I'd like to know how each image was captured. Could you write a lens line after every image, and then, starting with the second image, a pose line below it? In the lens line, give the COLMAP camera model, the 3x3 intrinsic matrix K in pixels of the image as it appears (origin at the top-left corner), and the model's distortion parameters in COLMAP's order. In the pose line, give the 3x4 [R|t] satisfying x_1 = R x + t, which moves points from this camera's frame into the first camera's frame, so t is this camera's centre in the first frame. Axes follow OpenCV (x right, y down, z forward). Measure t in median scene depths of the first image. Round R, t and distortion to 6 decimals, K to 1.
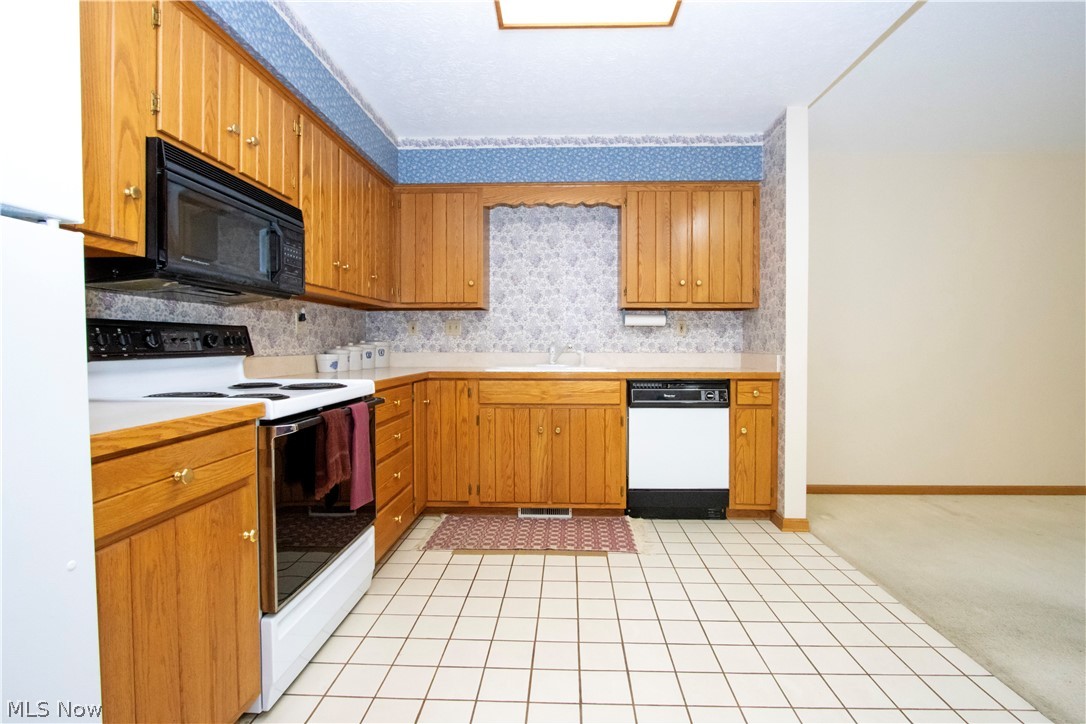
lens RADIAL K [[504.4, 0, 551.7], [0, 504.4, 348.6], [0, 0, 1]] dist [-0.019136, 0.000408]
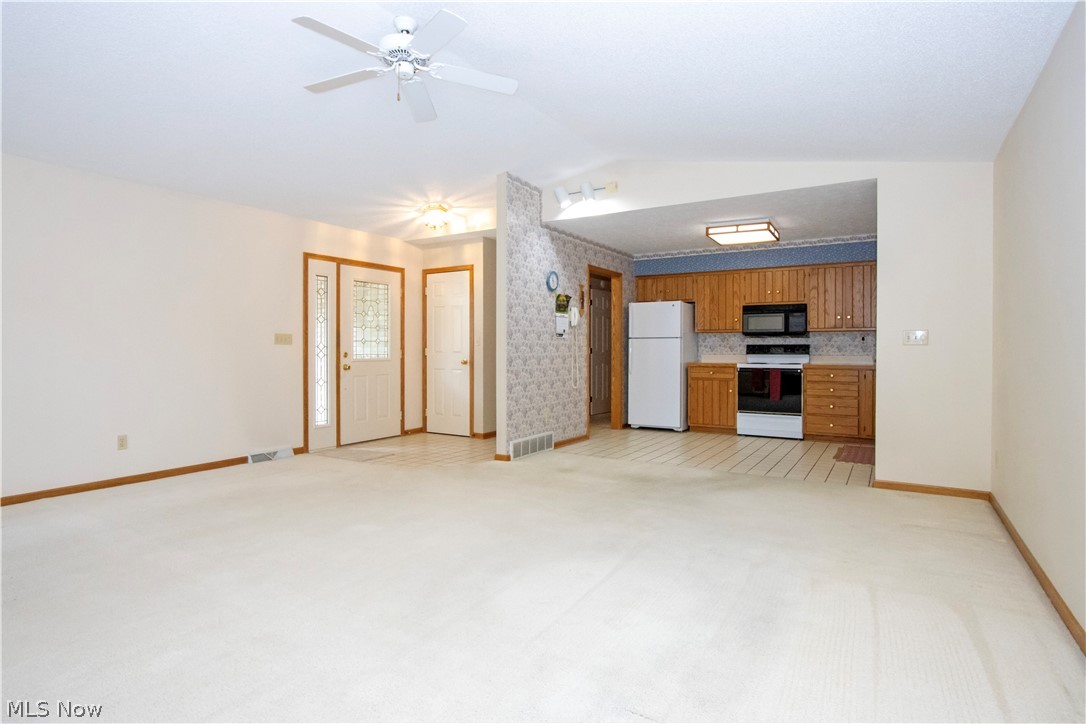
lens RADIAL K [[584.6, 0, 543.2], [0, 584.6, 354.0], [0, 0, 1]] dist [-0.000172, -0.000021]
pose [[-0.489661, 0.007441, -0.871881, 2.257305], [-0.010790, 0.999835, 0.014593, -0.016686], [0.871846, 0.016553, -0.489500, 0.953479]]
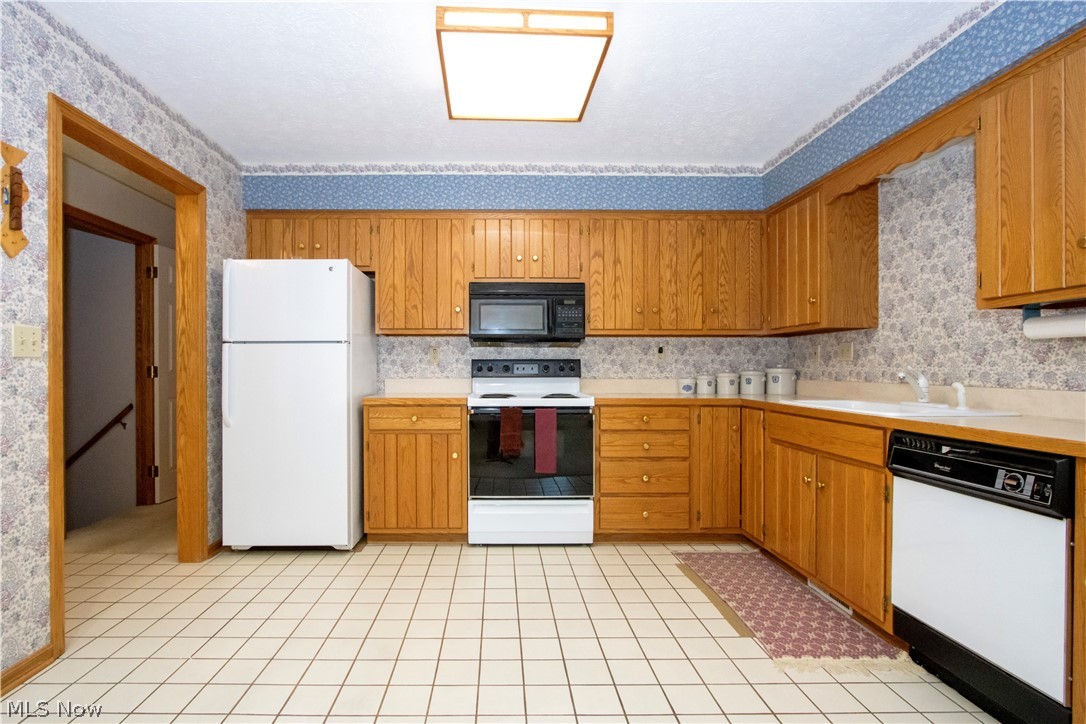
lens RADIAL K [[523.6, 0, 502.6], [0, 523.6, 368.9], [0, 0, 1]] dist [-0.017676, 0.001524]
pose [[0.039397, 0.002072, -0.999221, 0.784405], [-0.010650, 0.999942, 0.001654, -0.010421], [0.999167, 0.010576, 0.039417, 0.493238]]
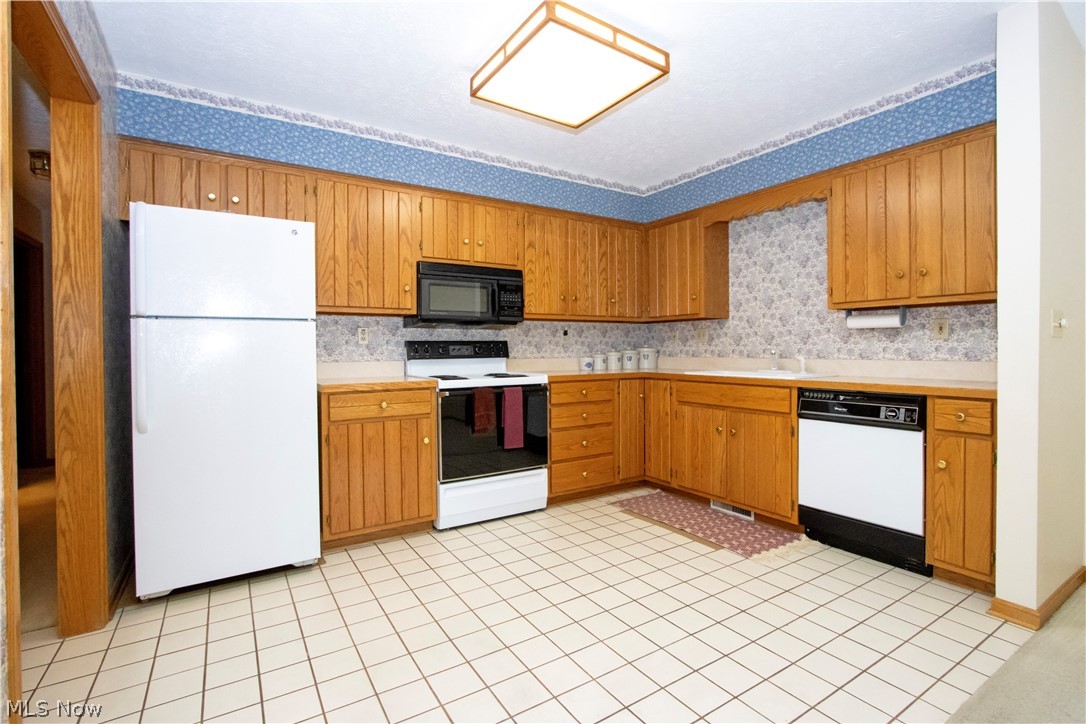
lens RADIAL K [[503.2, 0, 543.9], [0, 503.2, 351.8], [0, 0, 1]] dist [-0.015659, -0.000005]
pose [[0.566879, 0.001549, -0.823800, 0.659452], [-0.001190, 0.999999, 0.001061, -0.006649], [0.823800, 0.000379, 0.566880, 0.080186]]
